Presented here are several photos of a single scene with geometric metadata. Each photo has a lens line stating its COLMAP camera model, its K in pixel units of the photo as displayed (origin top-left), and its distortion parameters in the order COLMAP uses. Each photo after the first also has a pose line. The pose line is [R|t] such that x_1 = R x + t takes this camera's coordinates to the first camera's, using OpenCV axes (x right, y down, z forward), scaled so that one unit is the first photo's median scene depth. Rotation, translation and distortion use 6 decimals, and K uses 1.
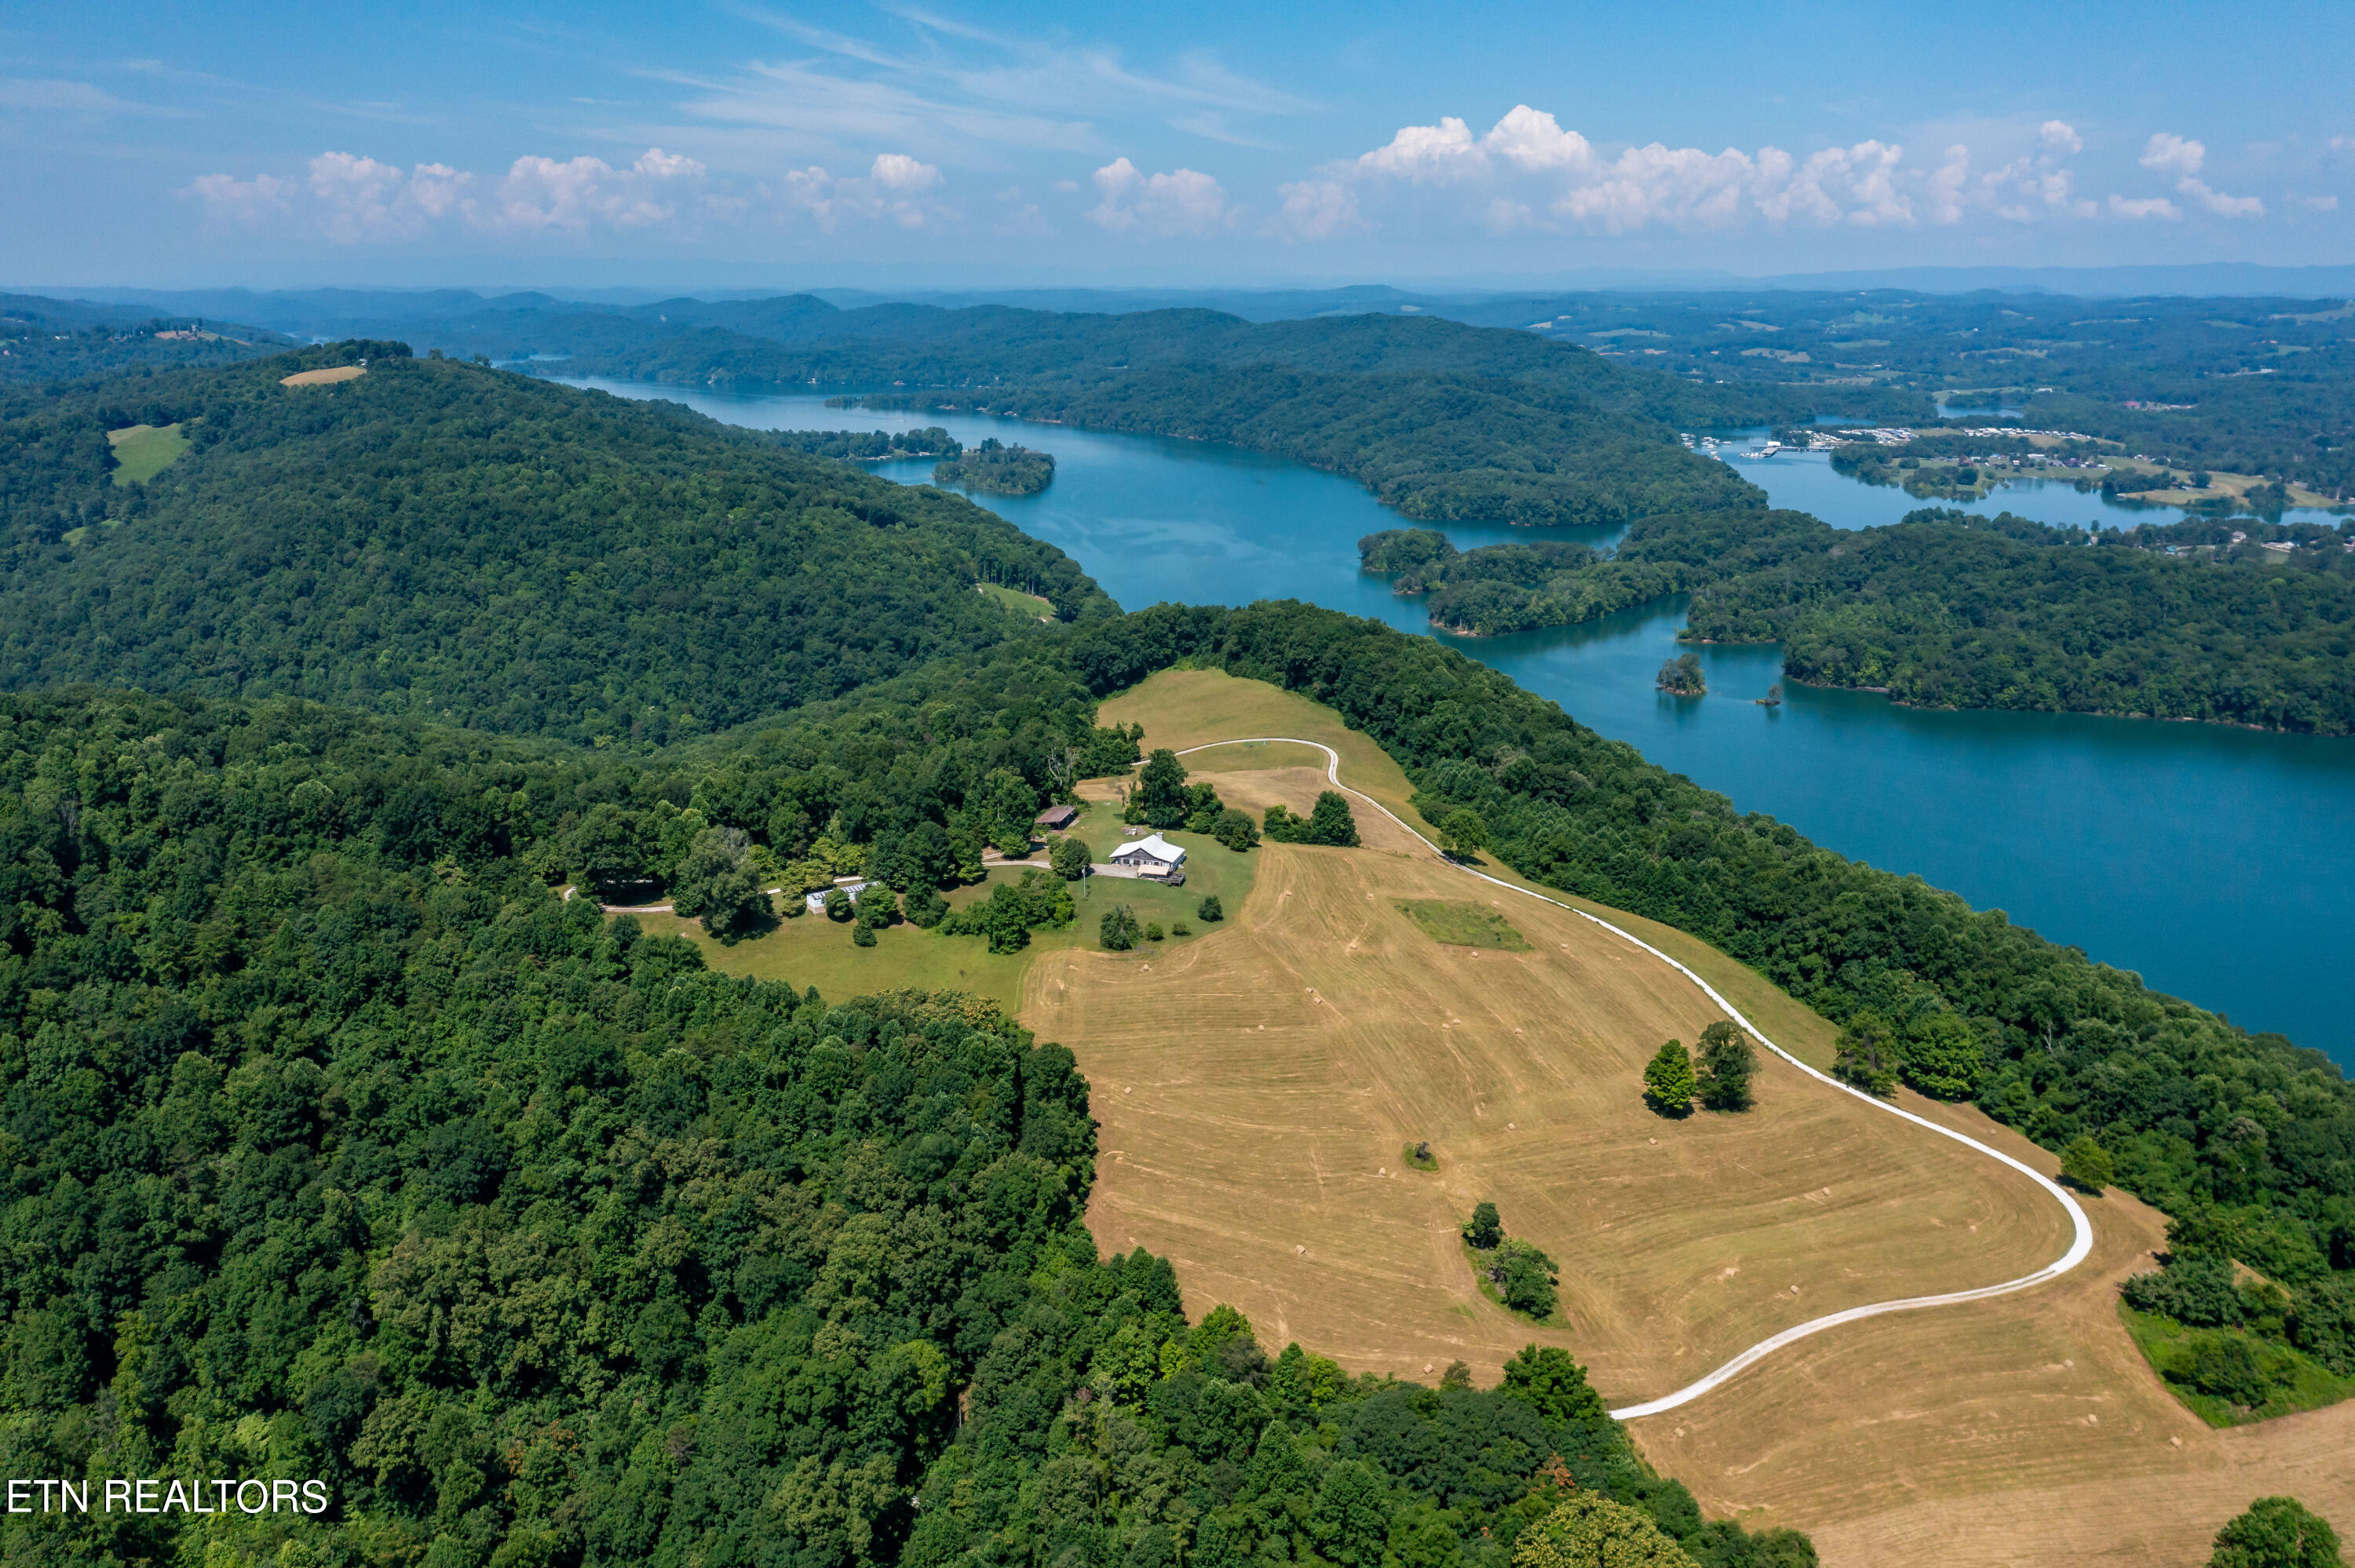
lens RADIAL K [[1869.9, 0, 1172.1], [0, 1869.9, 787.2], [0, 0, 1]] dist [-0.004202, 0.011469]
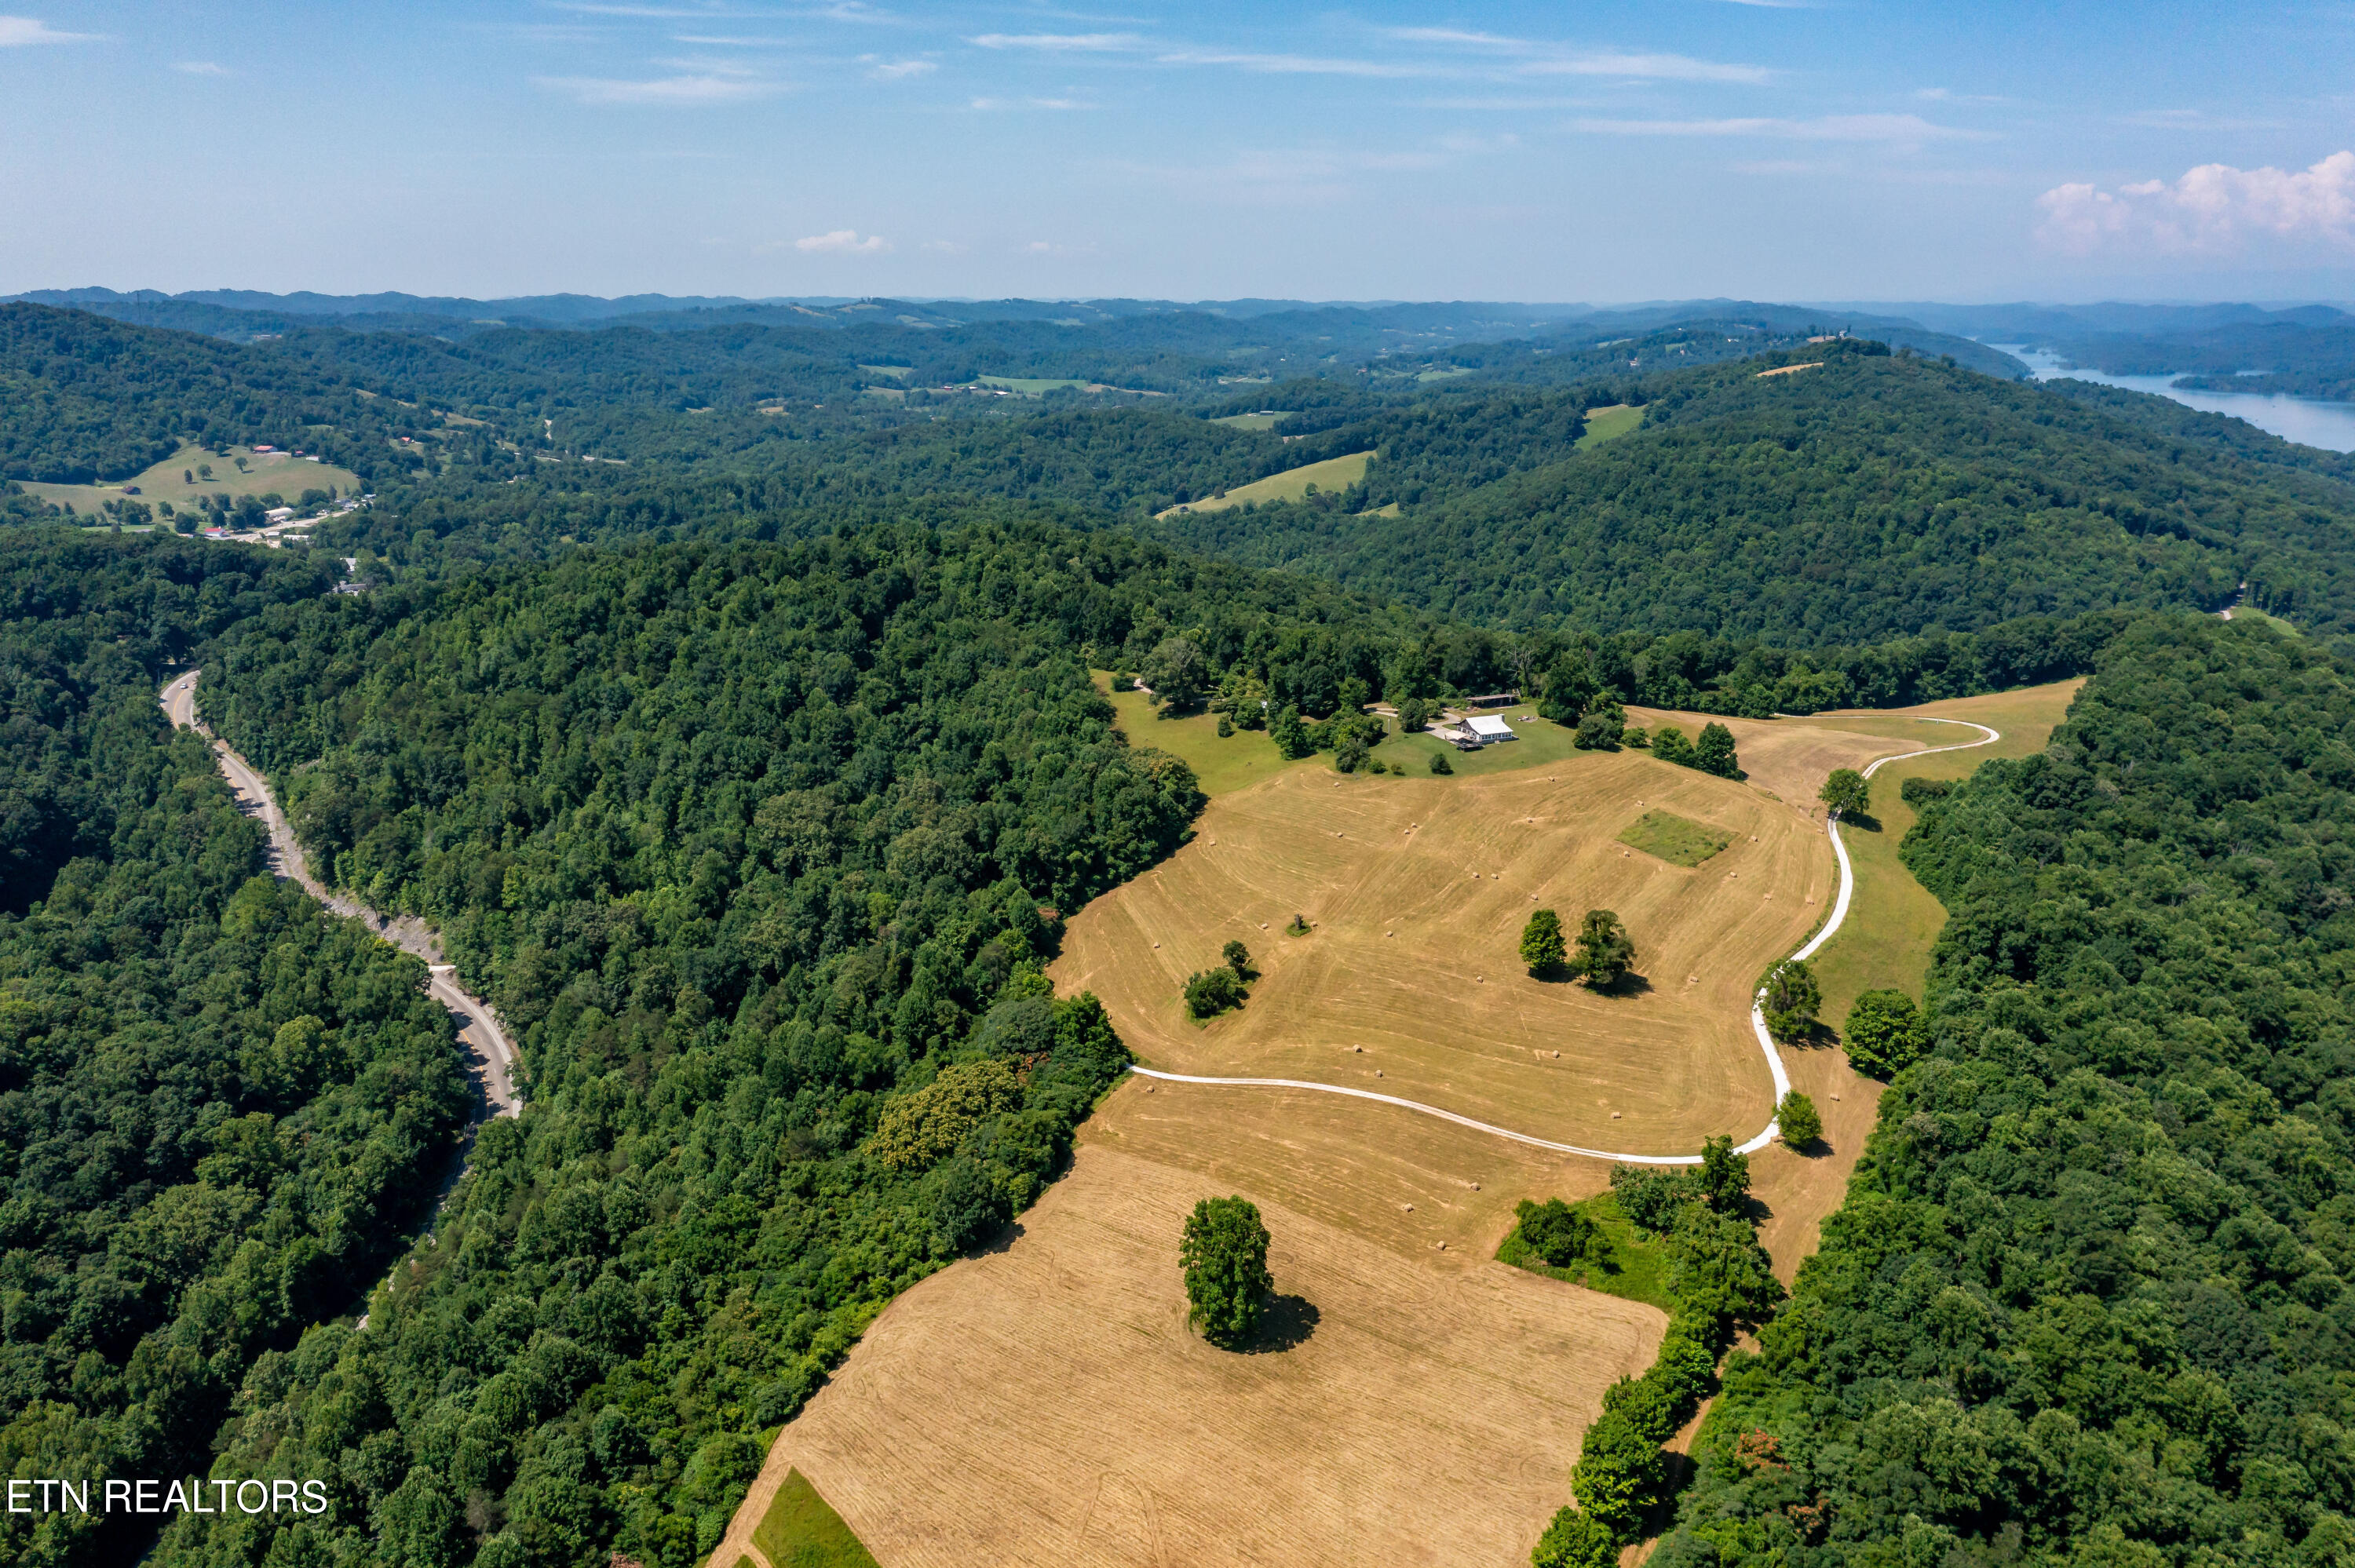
lens RADIAL K [[1875.3, 0, 1178.5], [0, 1875.3, 750.2], [0, 0, 1]] dist [0.004359, 0.008478]
pose [[0.635313, 0.180996, -0.750745, 0.256744], [-0.201914, 0.977261, 0.064739, 0.003805], [0.745392, 0.110456, 0.657412, 0.022567]]
